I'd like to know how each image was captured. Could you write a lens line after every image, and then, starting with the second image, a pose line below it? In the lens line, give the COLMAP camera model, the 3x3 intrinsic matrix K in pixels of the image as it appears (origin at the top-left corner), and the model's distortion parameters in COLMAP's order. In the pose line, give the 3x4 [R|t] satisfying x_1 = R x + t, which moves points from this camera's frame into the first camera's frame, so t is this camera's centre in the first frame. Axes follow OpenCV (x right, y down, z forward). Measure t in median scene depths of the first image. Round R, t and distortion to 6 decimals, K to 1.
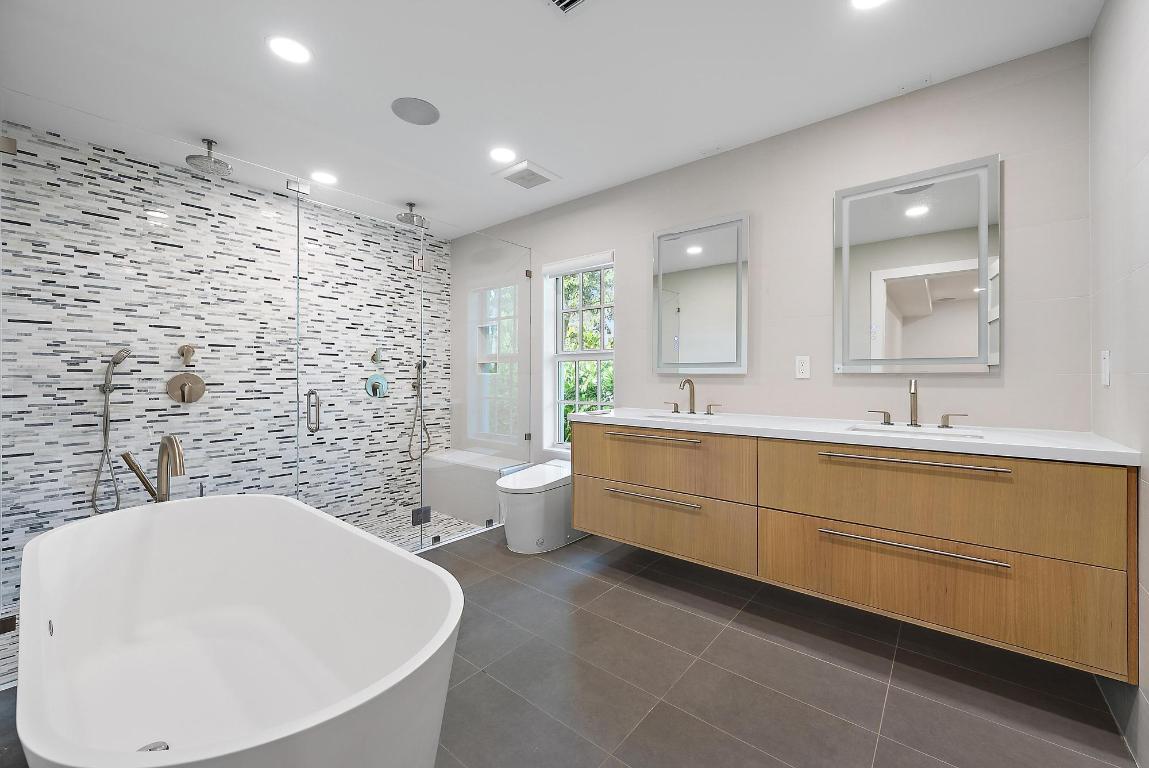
lens RADIAL K [[443.9, 0, 577.8], [0, 443.9, 381.3], [0, 0, 1]] dist [-0.003827, 0.000347]
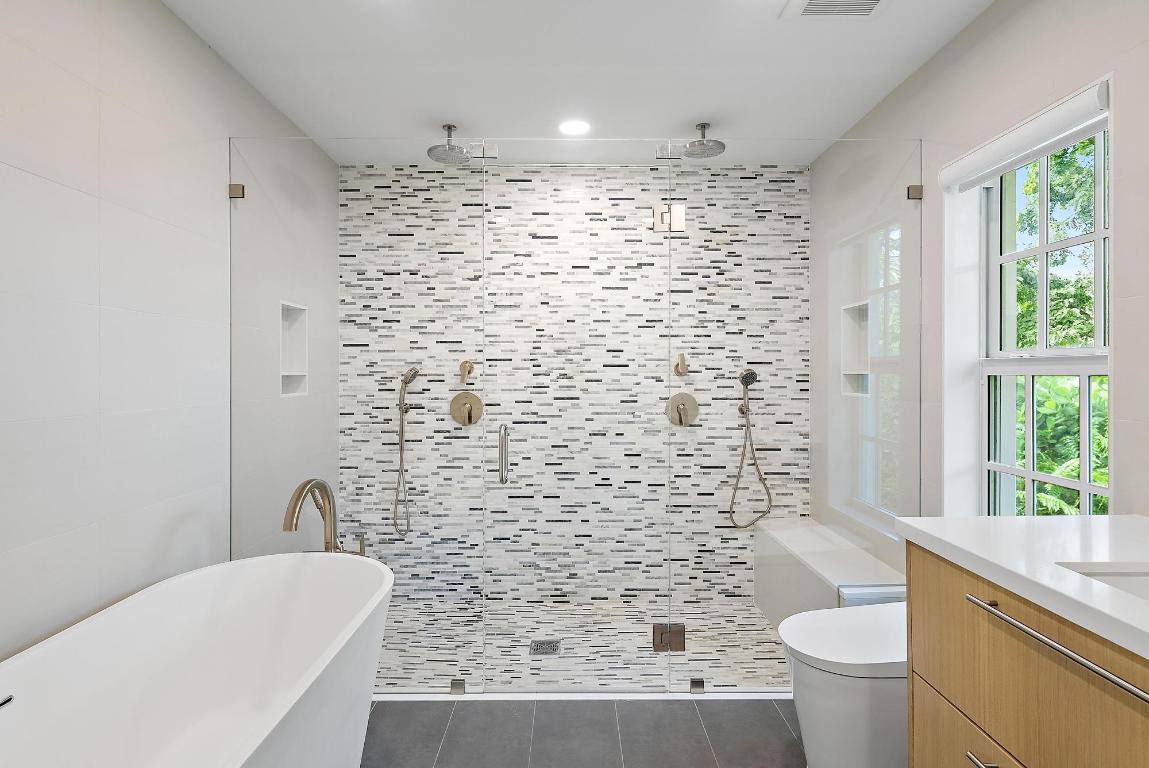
lens RADIAL K [[600.5, 0, 575.0], [0, 600.5, 375.8], [0, 0, 1]] dist [0.003745, -0.000507]
pose [[0.645926, 0.002017, -0.763398, 0.165482], [-0.007980, 0.999960, -0.004110, -0.041966], [0.763358, 0.008747, 0.645916, 0.330829]]
